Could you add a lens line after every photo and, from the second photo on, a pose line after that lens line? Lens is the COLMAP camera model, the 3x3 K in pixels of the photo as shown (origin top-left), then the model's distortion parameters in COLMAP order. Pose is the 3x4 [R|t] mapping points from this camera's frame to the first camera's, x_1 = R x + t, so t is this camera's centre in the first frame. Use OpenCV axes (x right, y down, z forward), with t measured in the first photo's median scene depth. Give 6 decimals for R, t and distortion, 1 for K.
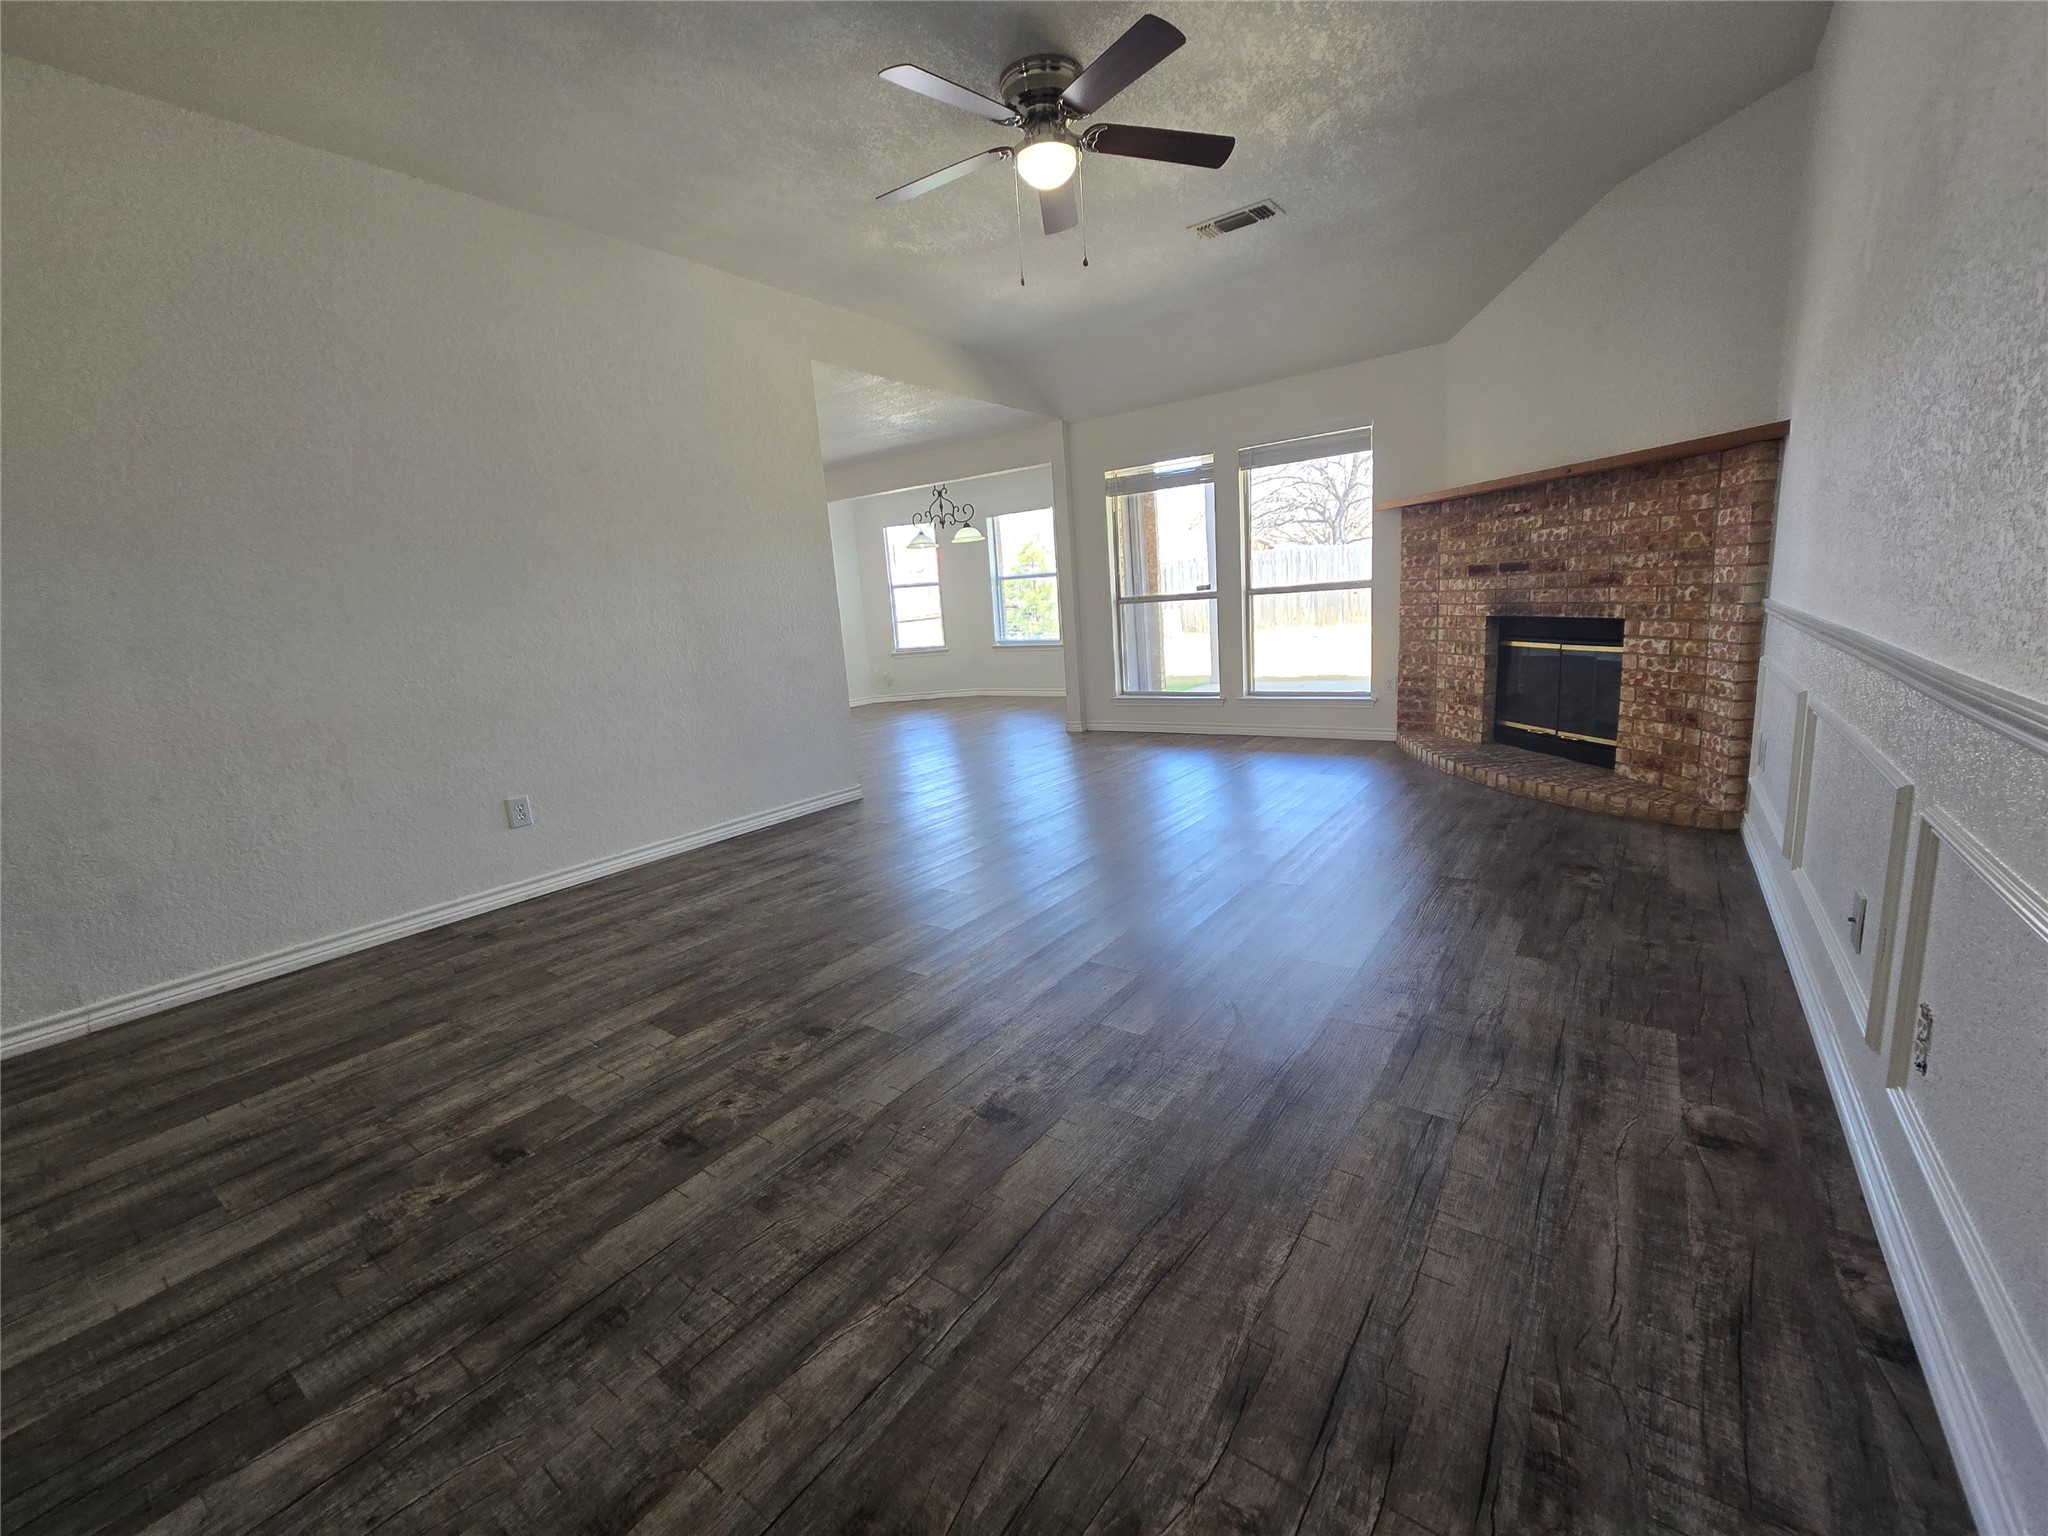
lens RADIAL K [[838.7, 0, 1028.2], [0, 838.7, 759.1], [0, 0, 1]] dist [-0.001299, 0.001124]
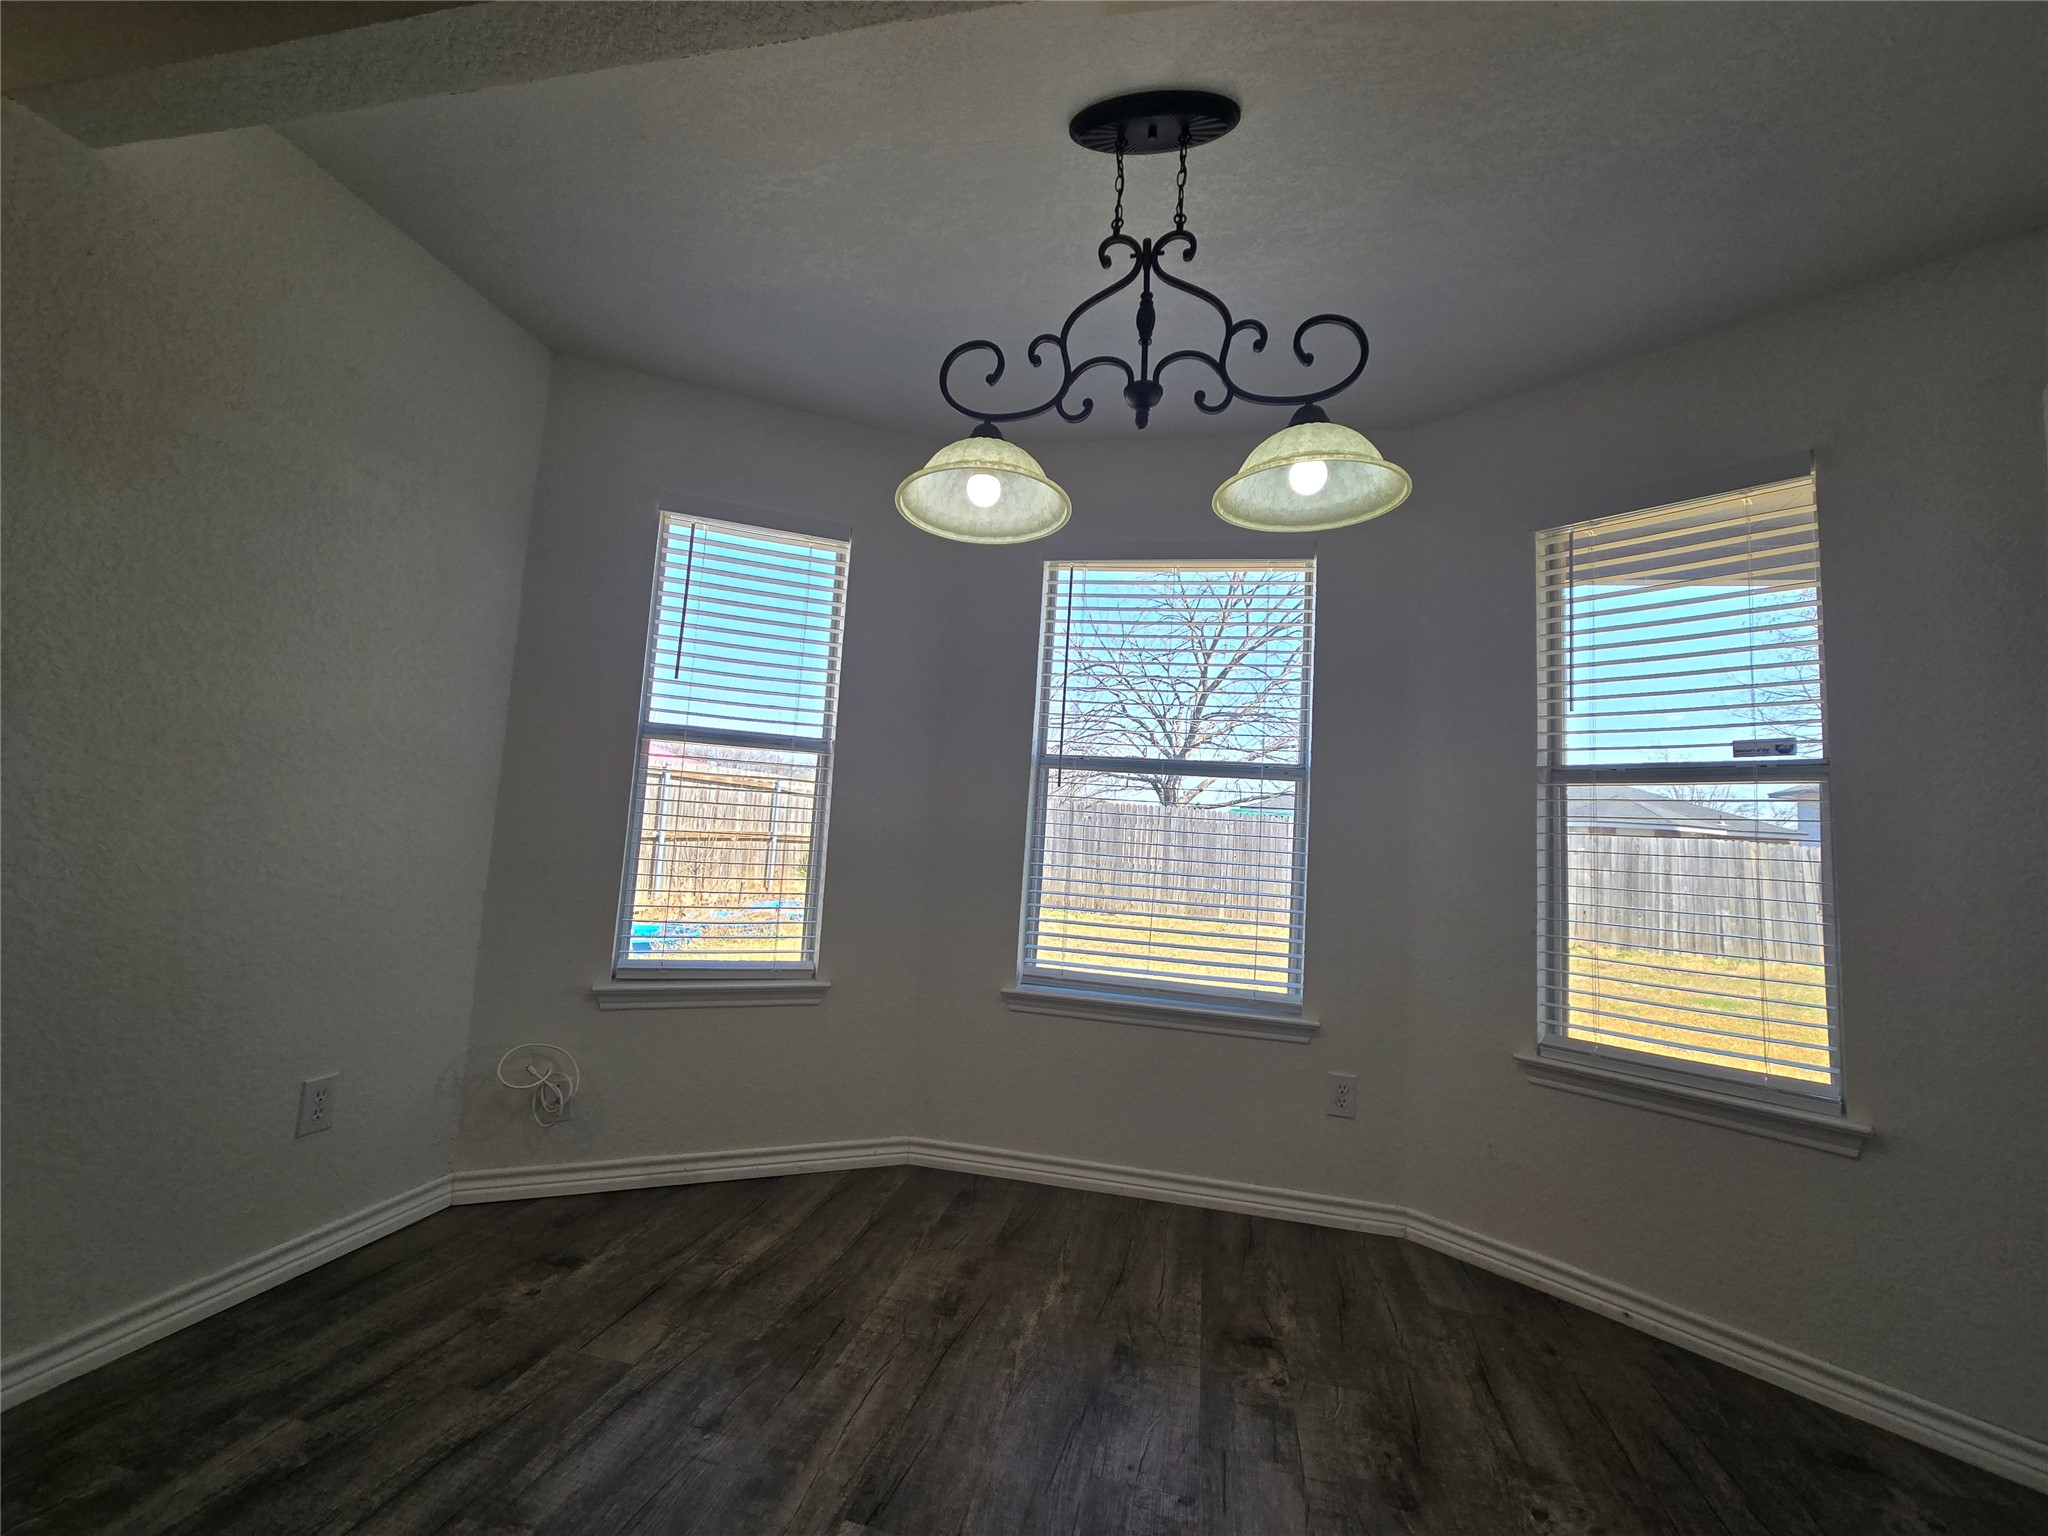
lens RADIAL K [[838.7, 0, 1028.2], [0, 838.7, 759.1], [0, 0, 1]] dist [-0.001299, 0.001124]
pose [[0.909880, 0.165818, 0.380292, -0.363631], [-0.050873, 0.954328, -0.294396, -0.299184], [-0.411740, 0.248519, 0.876760, 1.735810]]
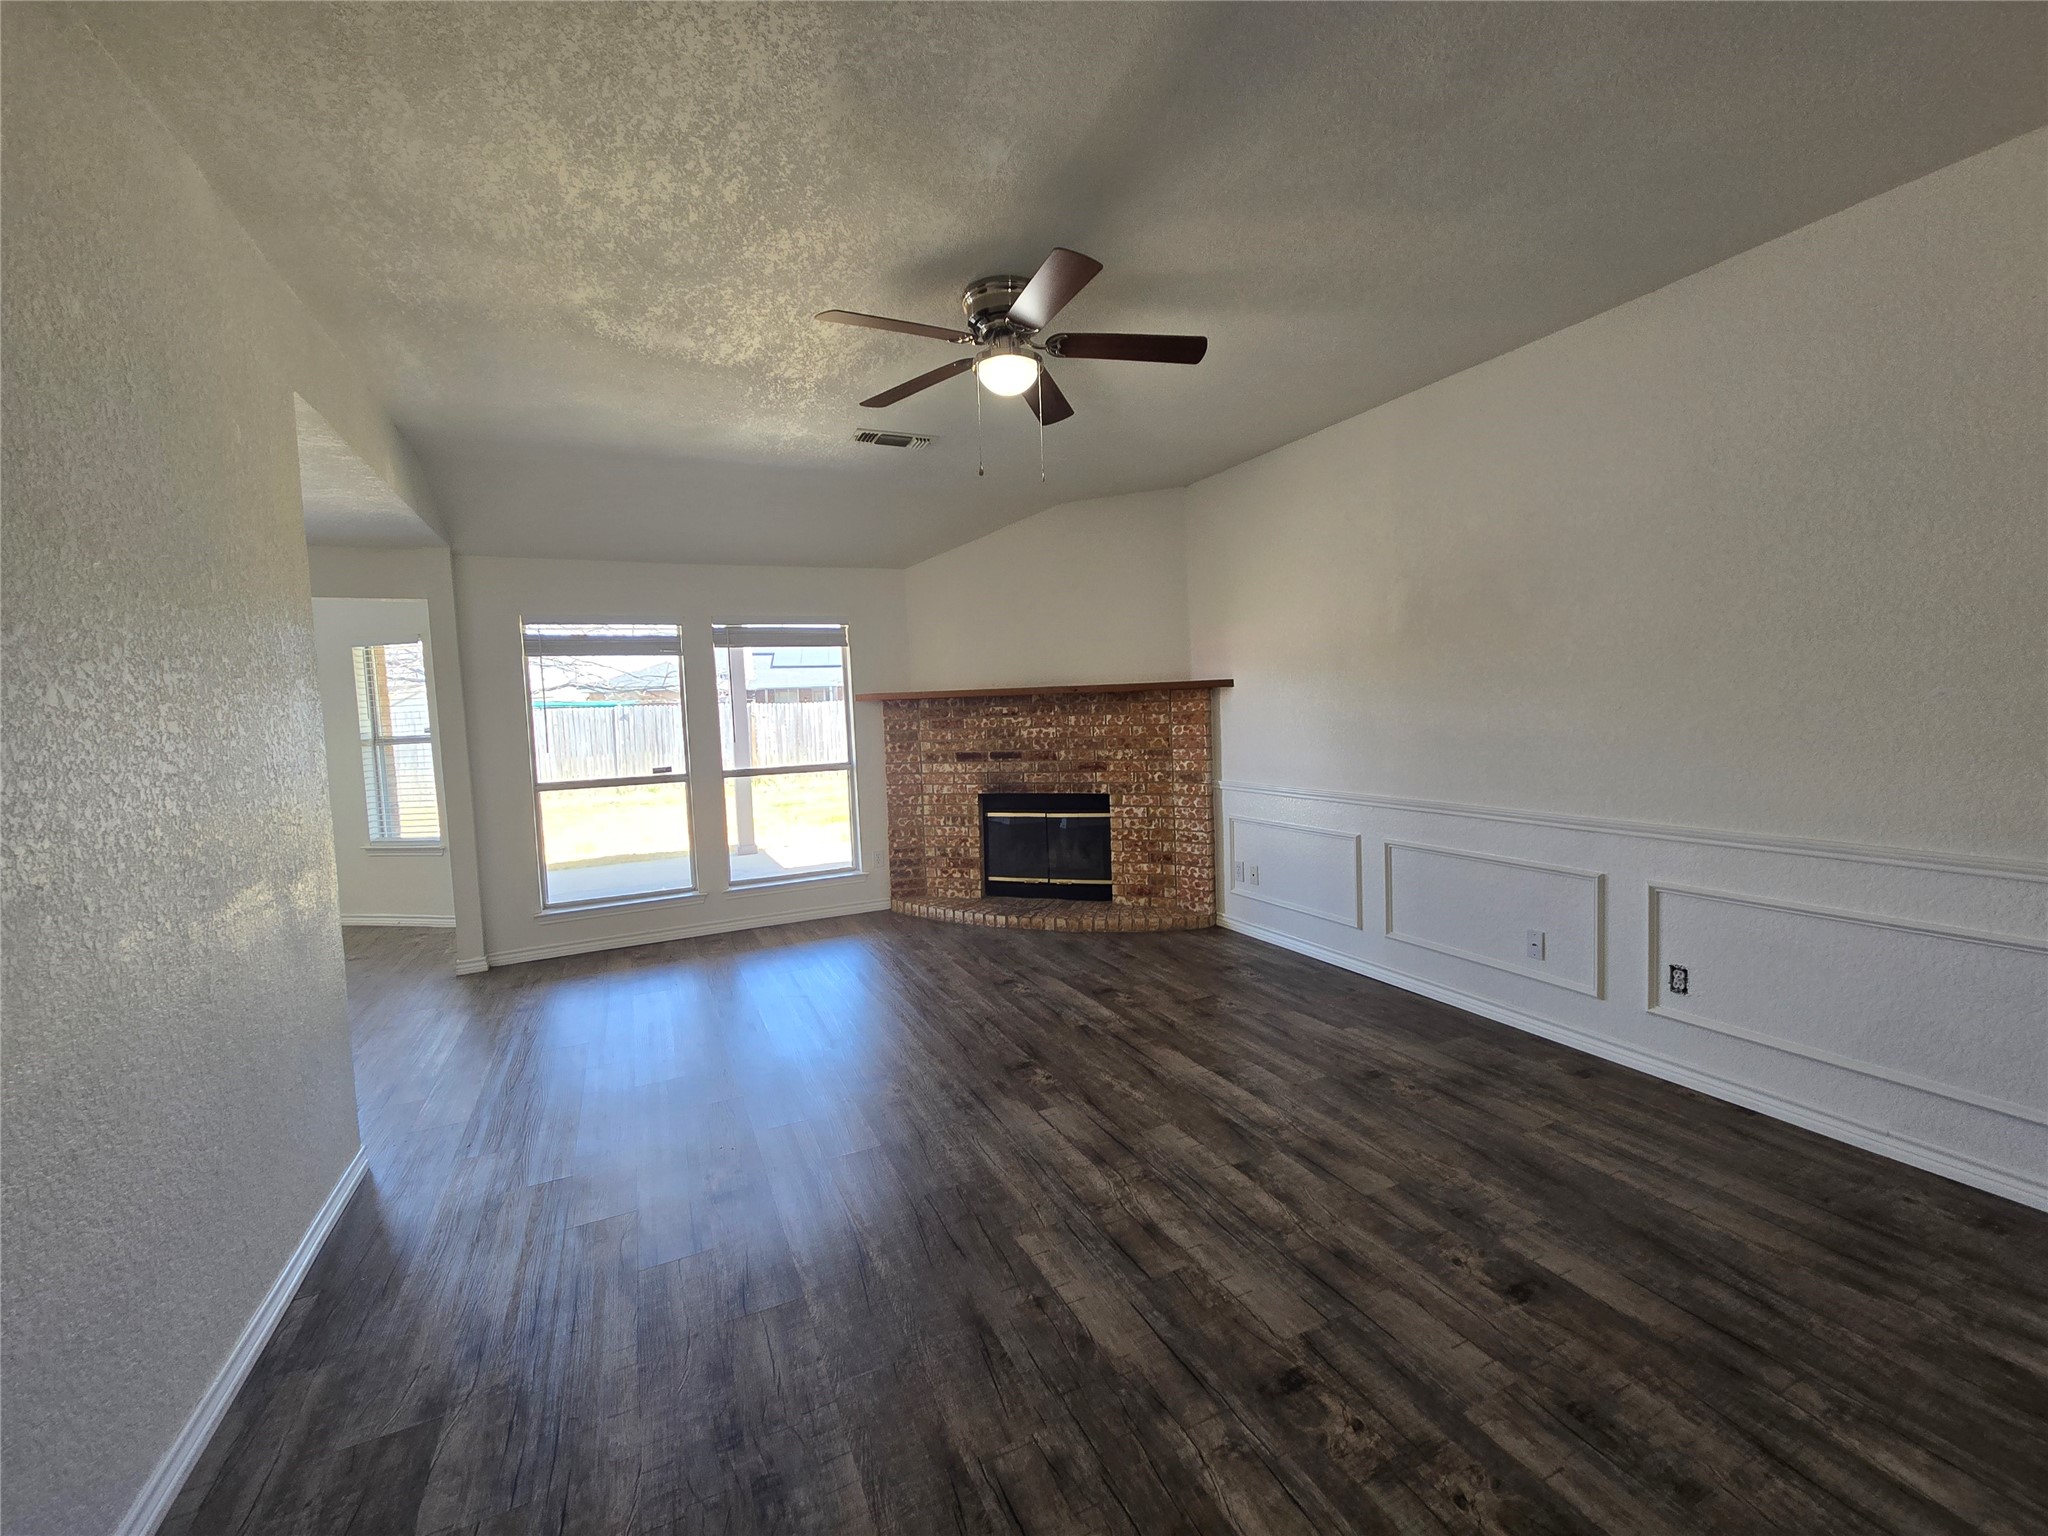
lens RADIAL K [[838.7, 0, 1028.2], [0, 838.7, 759.1], [0, 0, 1]] dist [-0.001299, 0.001124]
pose [[0.487448, -0.003251, 0.873146, -0.556172], [0.170794, 0.981031, -0.091696, -0.109164], [-0.856285, 0.193825, 0.478757, 0.392458]]
